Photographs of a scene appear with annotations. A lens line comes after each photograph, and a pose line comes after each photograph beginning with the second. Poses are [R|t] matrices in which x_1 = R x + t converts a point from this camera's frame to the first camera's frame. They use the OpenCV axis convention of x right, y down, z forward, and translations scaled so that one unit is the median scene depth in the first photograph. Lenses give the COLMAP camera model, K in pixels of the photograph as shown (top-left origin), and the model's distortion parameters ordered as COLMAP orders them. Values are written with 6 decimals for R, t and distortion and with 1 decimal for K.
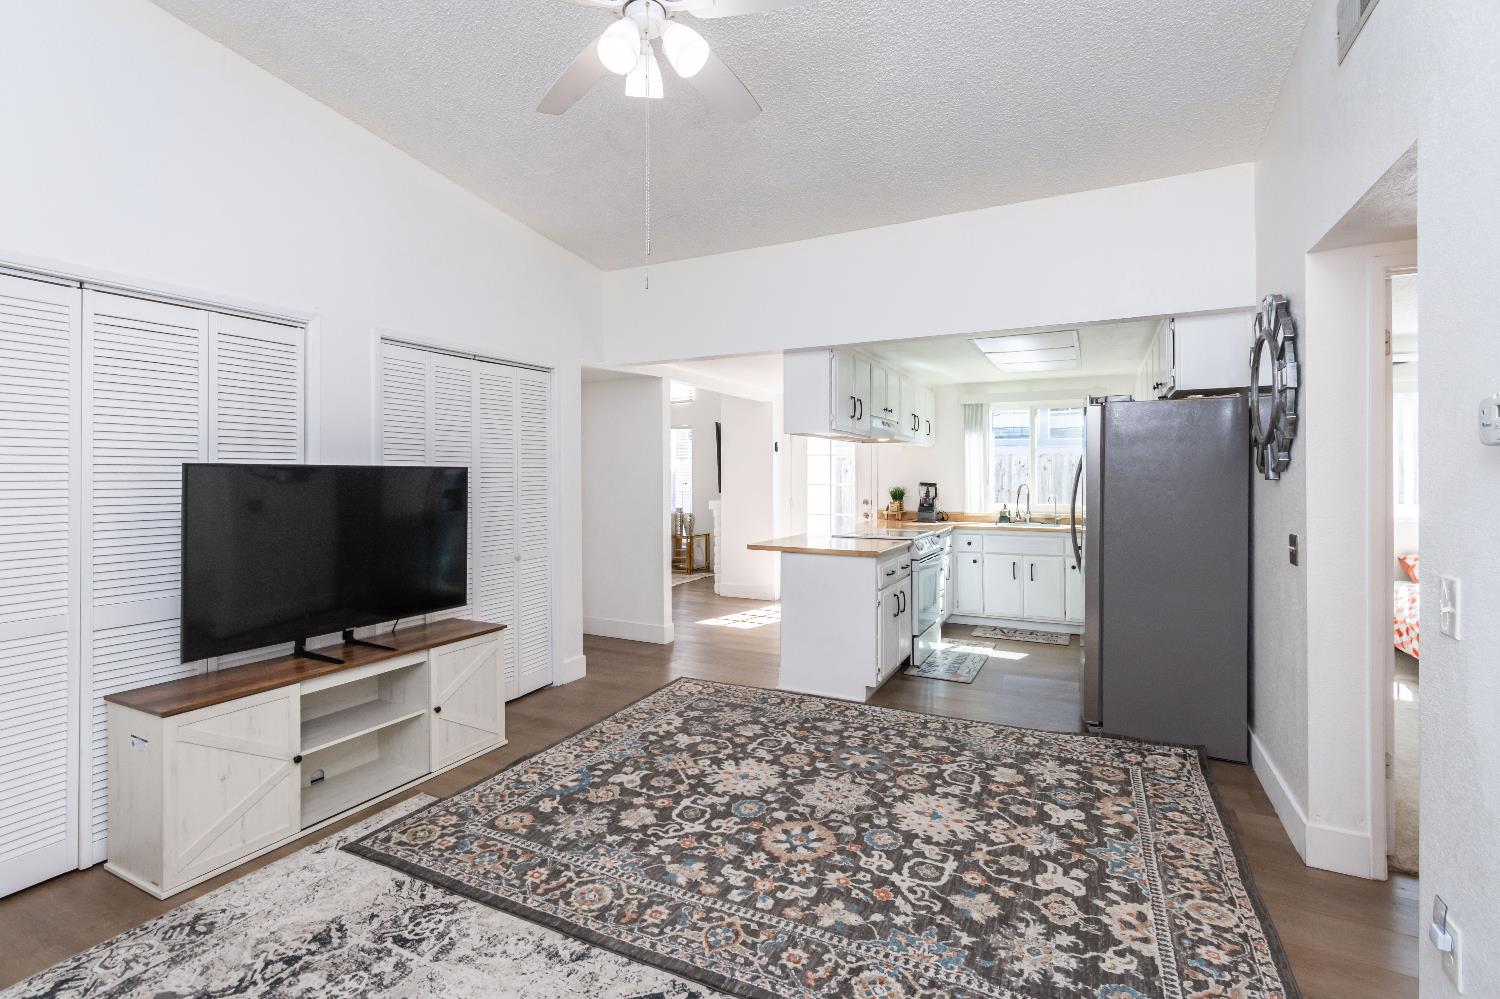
lens RADIAL K [[695.6, 0, 739.3], [0, 695.6, 469.3], [0, 0, 1]] dist [0.000298, 0.000156]
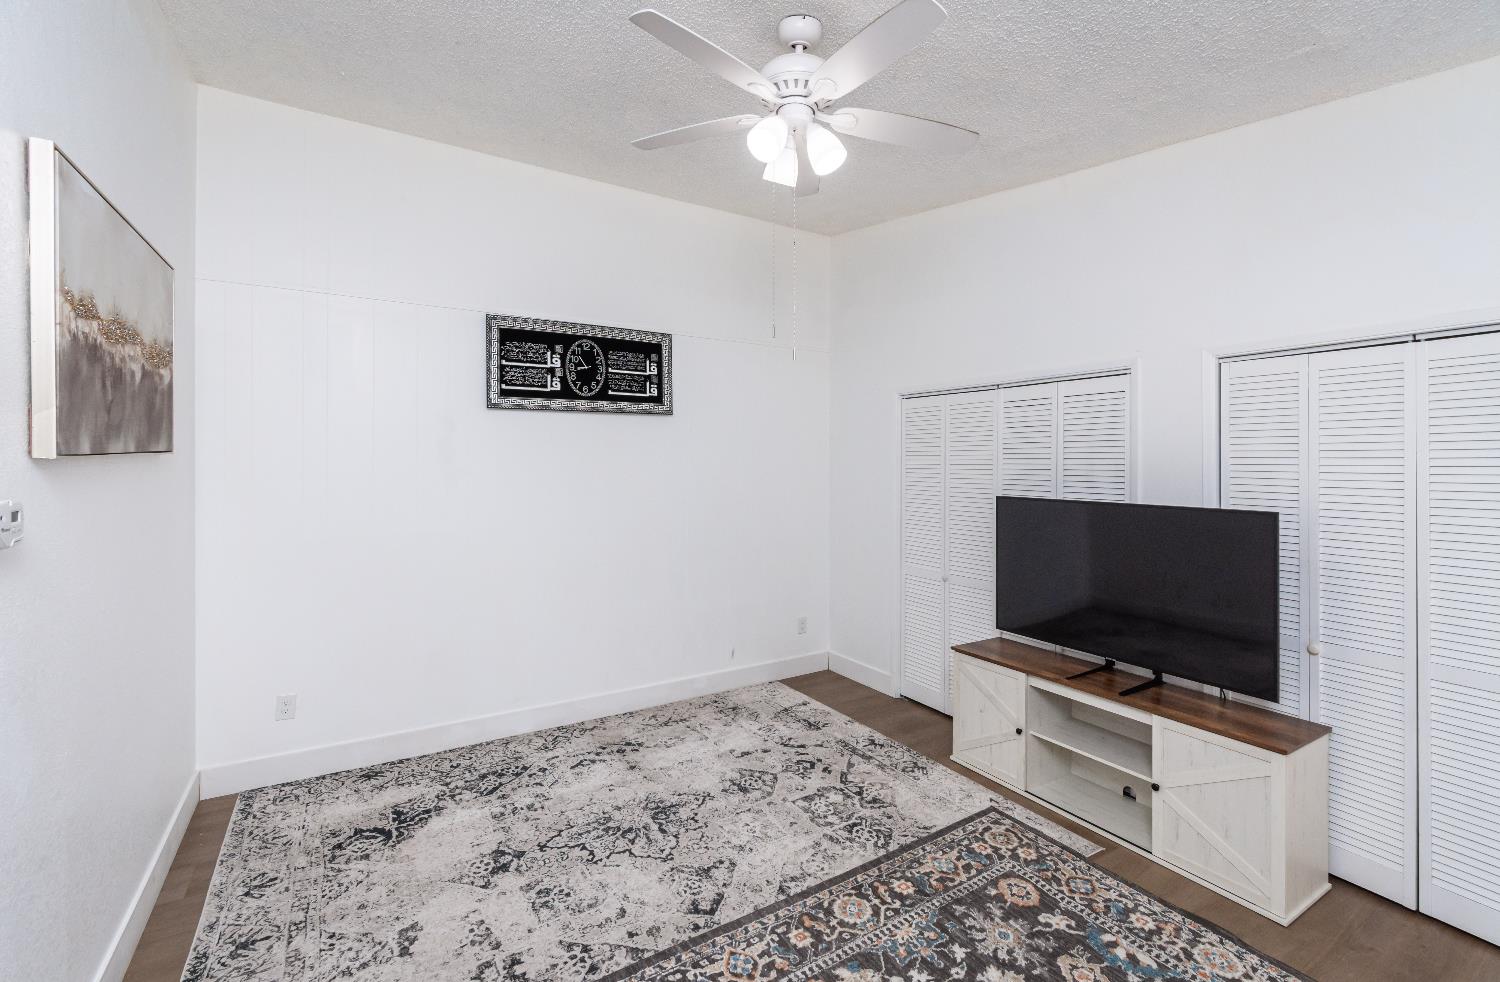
lens RADIAL K [[651.3, 0, 752.9], [0, 651.3, 461.8], [0, 0, 1]] dist [-0.001609, 0.000116]
pose [[-0.513653, 0.000100, -0.857998, 0.586110], [0.003362, 0.999993, -0.001896, -0.071489], [0.857992, -0.003859, -0.513649, 1.090898]]
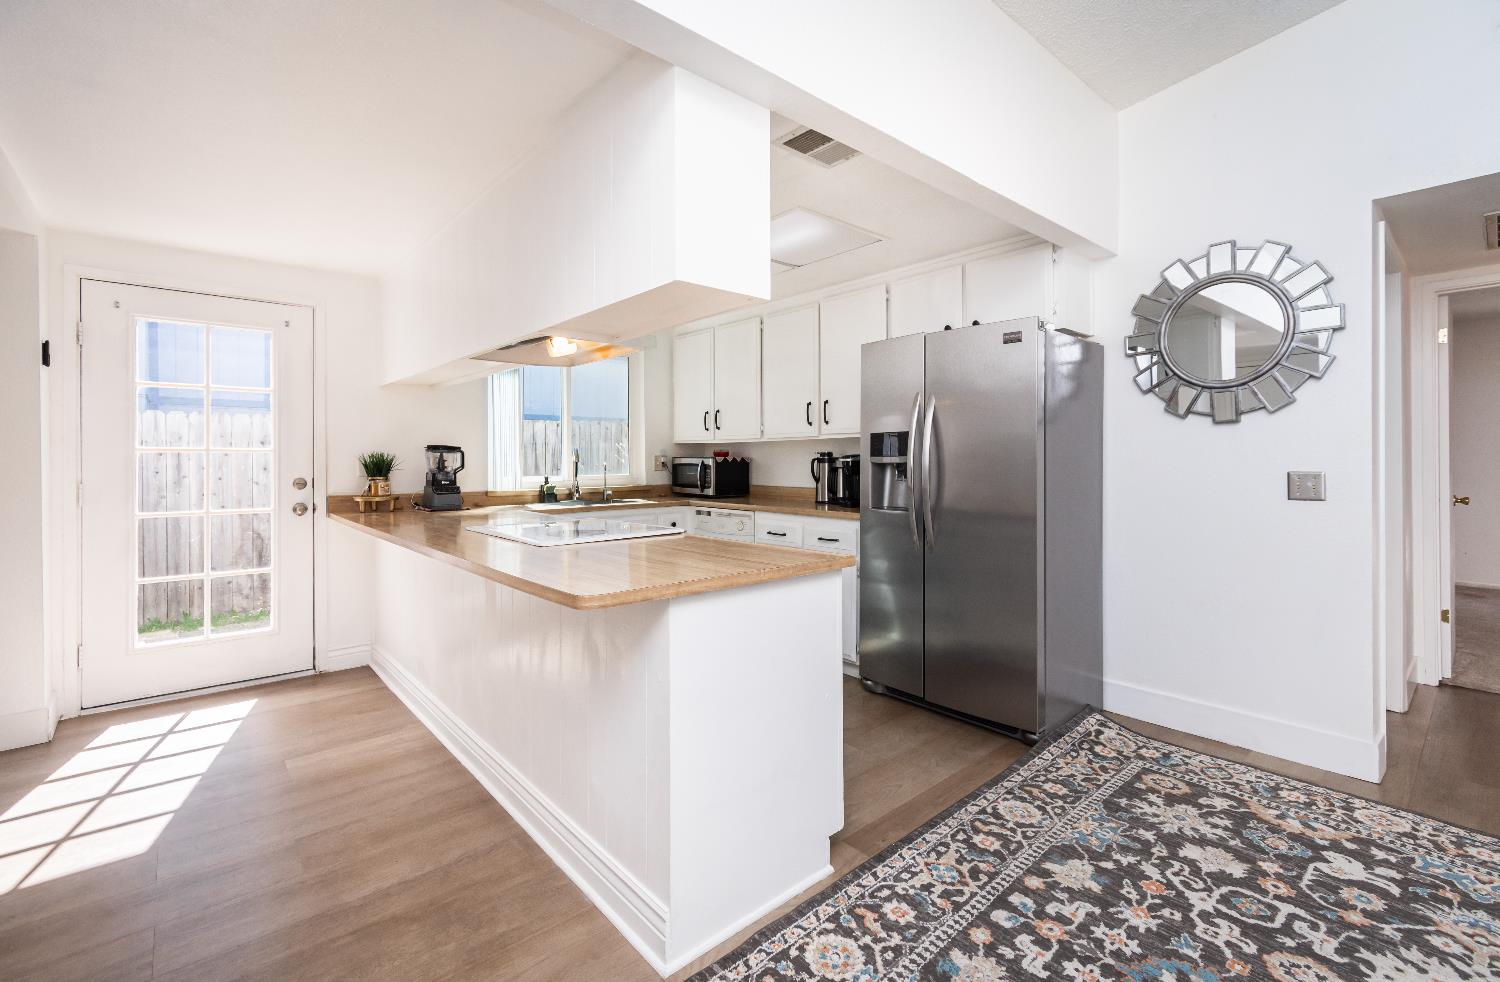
lens RADIAL K [[651.3, 0, 752.9], [0, 651.3, 461.8], [0, 0, 1]] dist [-0.001609, 0.000116]
pose [[0.372903, -0.006393, 0.927848, -0.376835], [-0.002849, 0.999964, 0.008035, 0.067186], [-0.927866, -0.005640, 0.372871, 1.286244]]
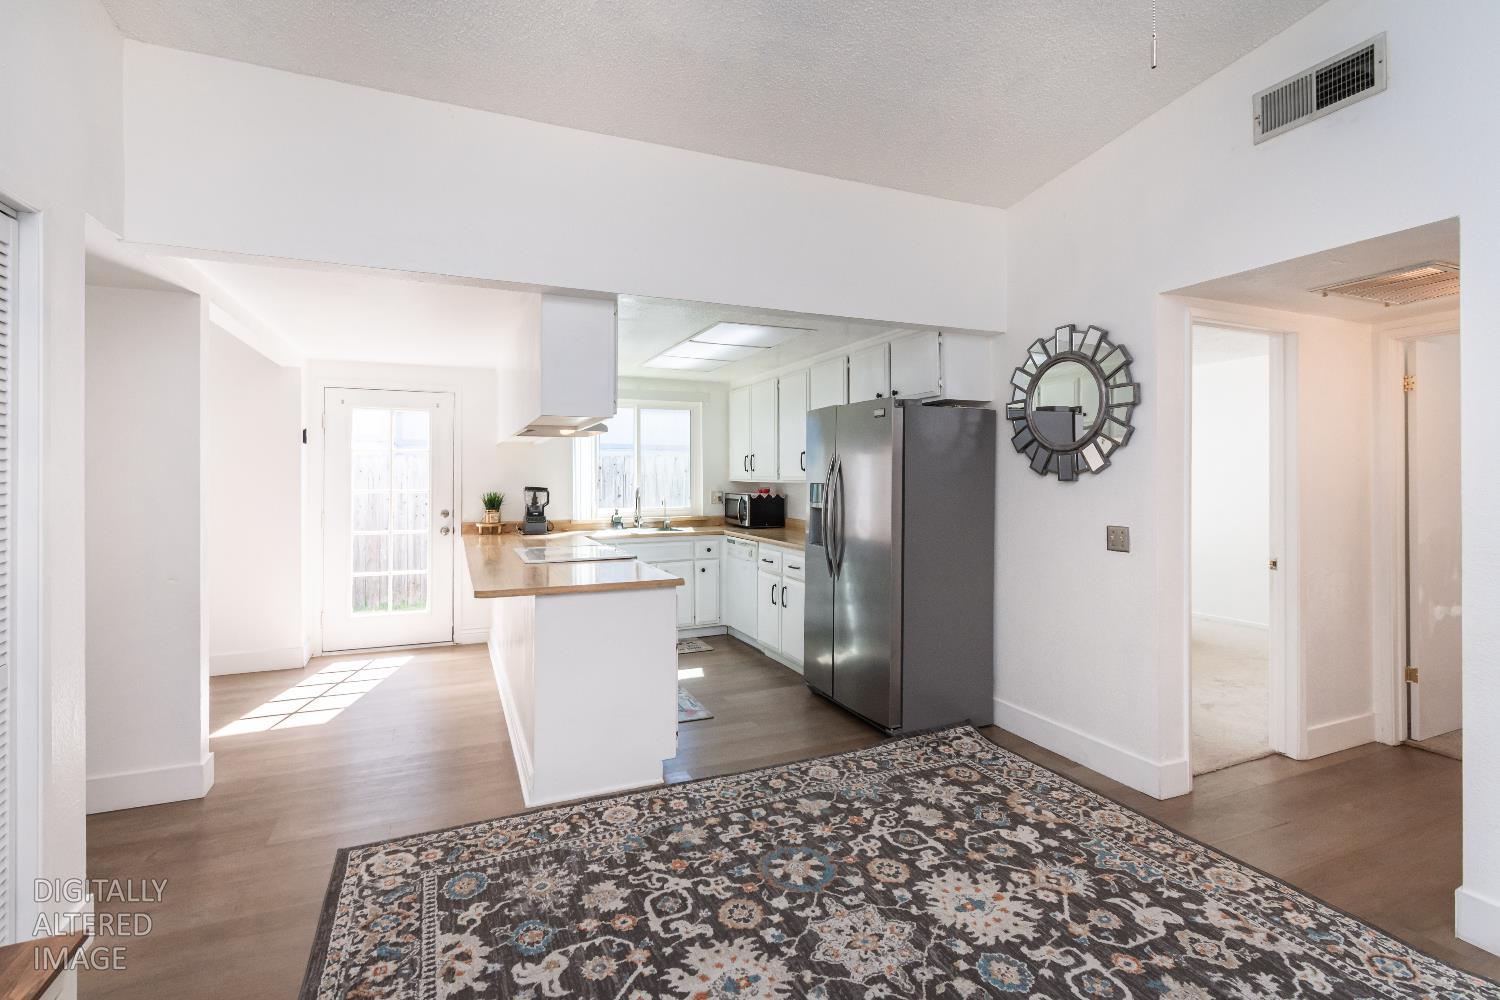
lens RADIAL K [[680.6, 0, 744.1], [0, 680.6, 472.6], [0, 0, 1]] dist [0.001740, -0.000700]
pose [[0.640914, 0.002937, 0.767607, -0.473757], [-0.003490, 0.999993, -0.000913, 0.004178], [-0.767604, -0.002094, 0.640920, 0.678737]]
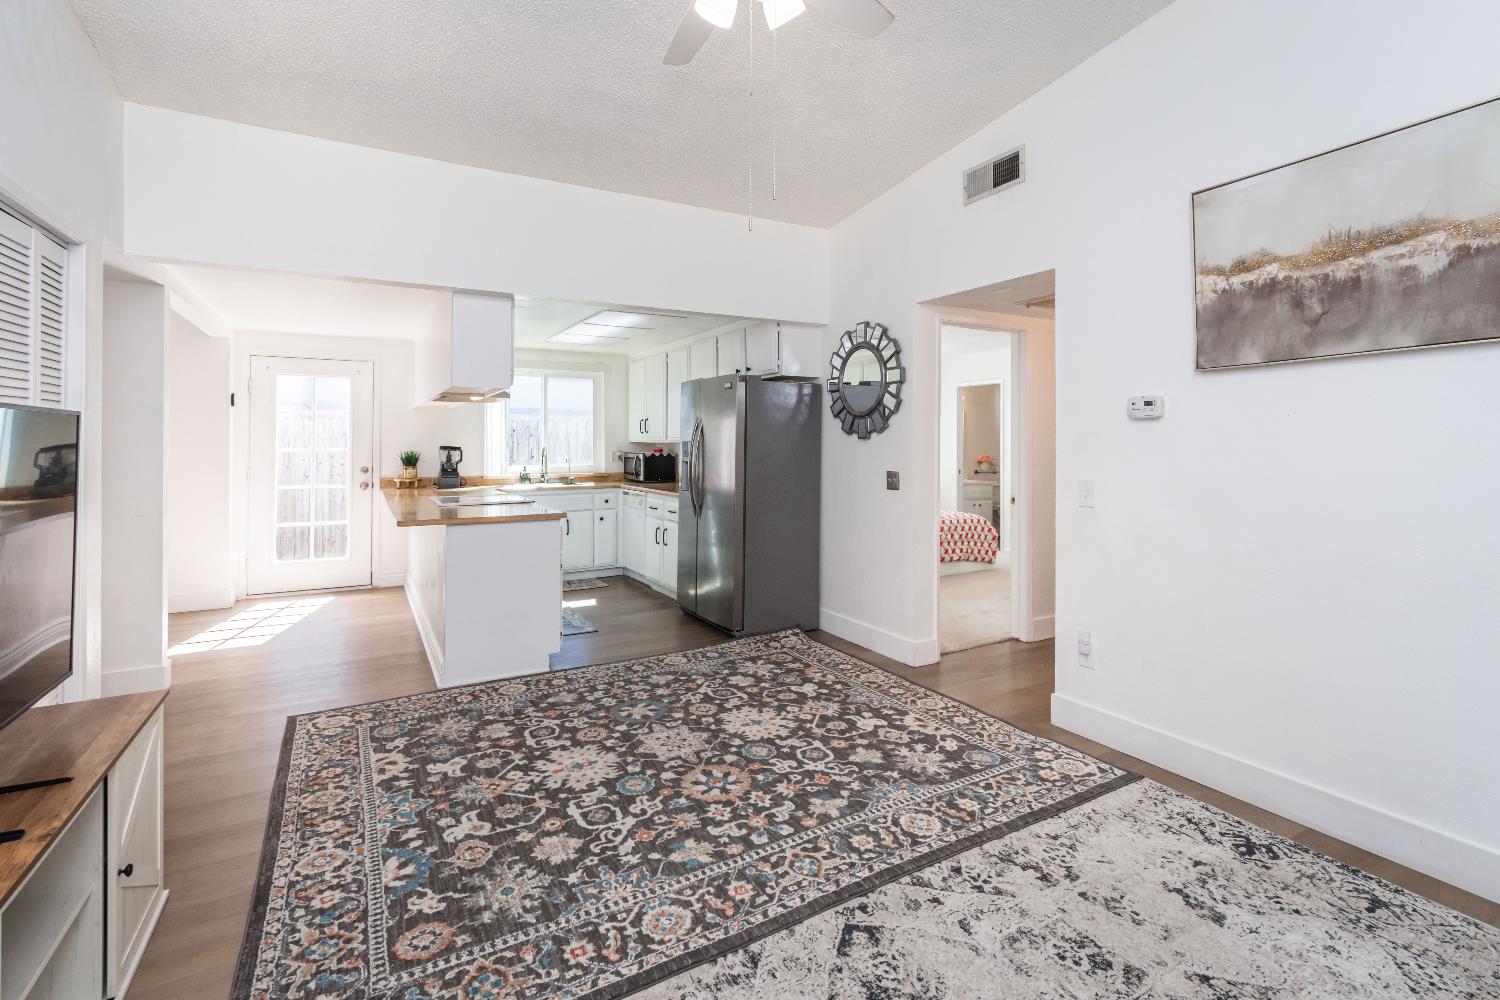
lens RADIAL K [[686.4, 0, 751.1], [0, 686.4, 433.9], [0, 0, 1]] dist [0.000660, 0.000200]
pose [[0.551340, 0.009555, 0.834226, -0.672582], [-0.005260, 0.999954, -0.007977, 0.018560], [-0.834264, 0.000010, 0.551365, 0.352962]]
